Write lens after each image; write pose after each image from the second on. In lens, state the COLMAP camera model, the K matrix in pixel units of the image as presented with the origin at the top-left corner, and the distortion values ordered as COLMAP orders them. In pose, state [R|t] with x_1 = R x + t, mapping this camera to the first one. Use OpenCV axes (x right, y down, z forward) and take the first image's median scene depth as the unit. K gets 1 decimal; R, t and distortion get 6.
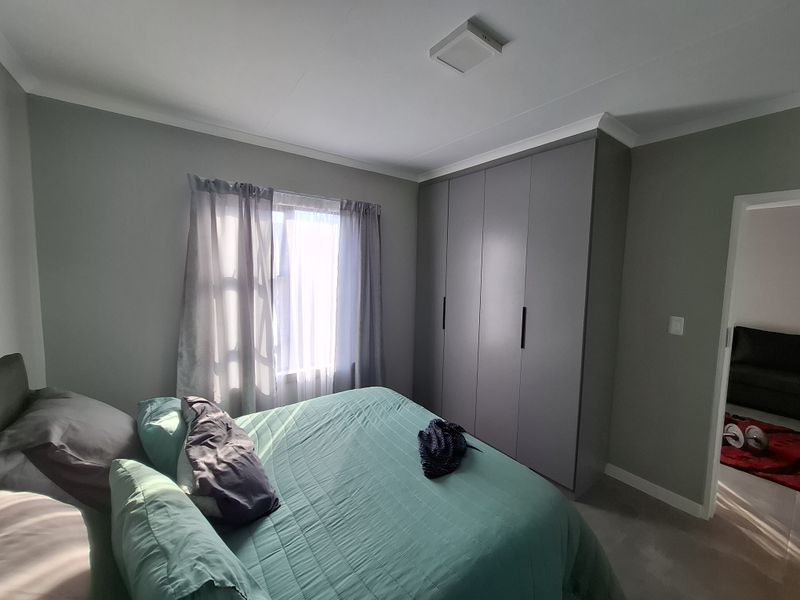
lens RADIAL K [[317.1, 0, 401.6], [0, 317.1, 295.2], [0, 0, 1]] dist [0.001952, 0.000067]
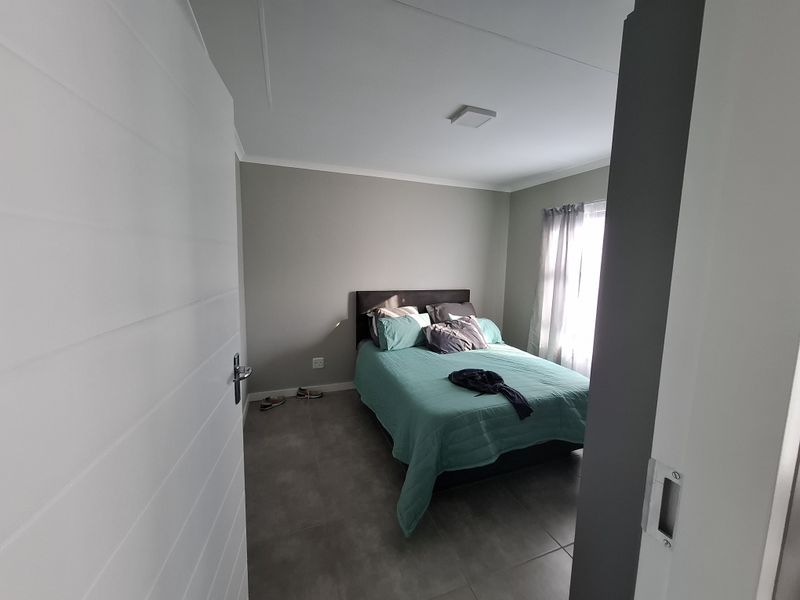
lens RADIAL K [[317.1, 0, 401.7], [0, 317.1, 298.8], [0, 0, 1]] dist [0.001952, 0.000067]
pose [[-0.291931, 0.085513, -0.952609, 1.224162], [-0.107842, 0.986701, 0.121622, -0.027194], [0.950340, 0.138236, -0.278826, 0.799530]]
